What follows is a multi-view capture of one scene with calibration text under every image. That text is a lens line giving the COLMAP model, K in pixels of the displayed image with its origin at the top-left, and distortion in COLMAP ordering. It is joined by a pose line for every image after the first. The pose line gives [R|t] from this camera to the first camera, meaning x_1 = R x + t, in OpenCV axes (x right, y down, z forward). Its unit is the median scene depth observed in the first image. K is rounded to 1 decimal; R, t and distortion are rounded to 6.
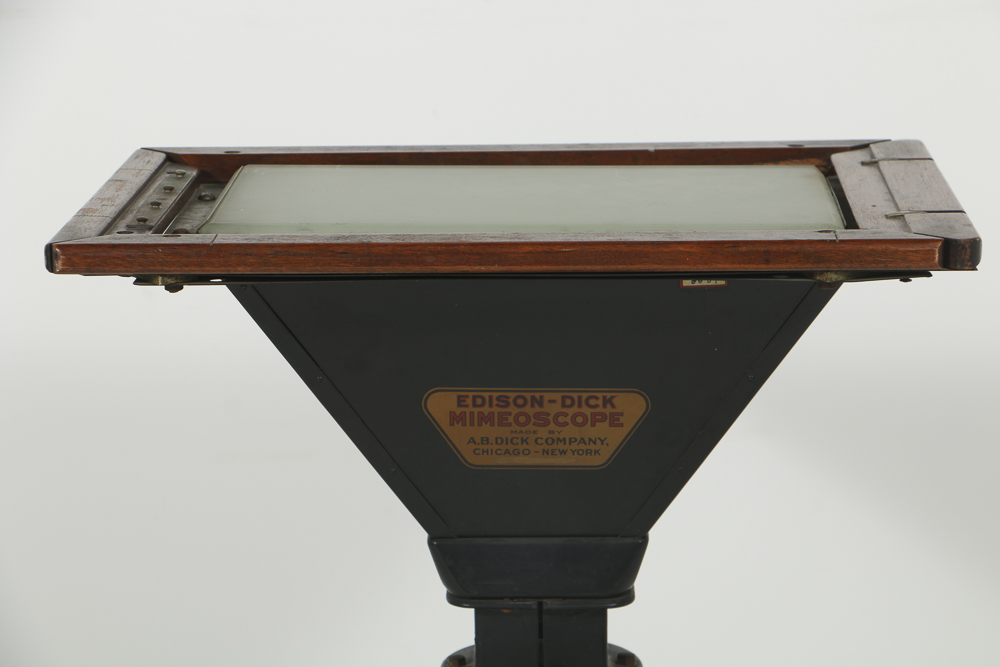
lens RADIAL K [[4005.5, 0, 502.6], [0, 4005.5, 329.4], [0, 0, 1]] dist [0.920619, 0.000000]
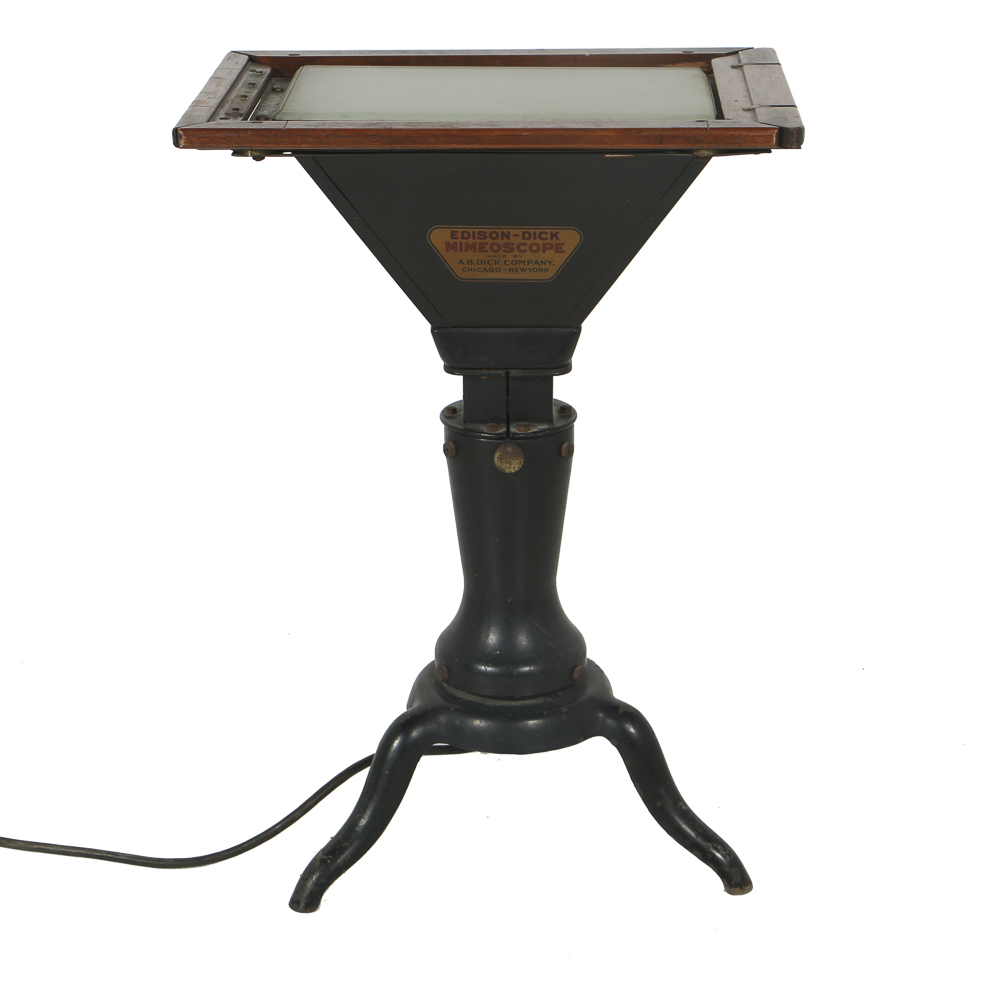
lens RADIAL K [[3362.9, 0, 504.6], [0, 3362.9, 497.7], [0, 0, 1]] dist [0.271141, 0.000000]
pose [[0.999990, 0.003009, 0.003263, 0.004491], [-0.003355, 0.993724, 0.111810, -0.024179], [-0.002906, -0.111820, 0.993724, -0.229874]]
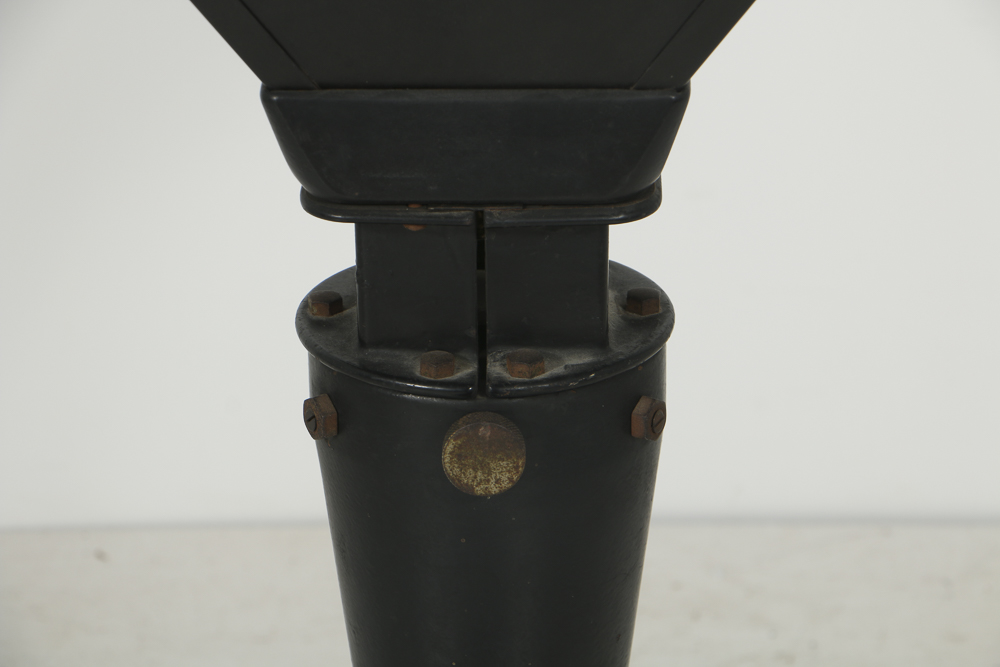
lens RADIAL K [[4098.1, 0, 494.9], [0, 4098.1, 336.7], [0, 0, 1]] dist [0.845939, 0.000000]
pose [[0.999983, 0.002228, -0.005405, 0.014460], [-0.001139, 0.981071, 0.193647, -0.019381], [0.005734, -0.193637, 0.981056, 0.482012]]
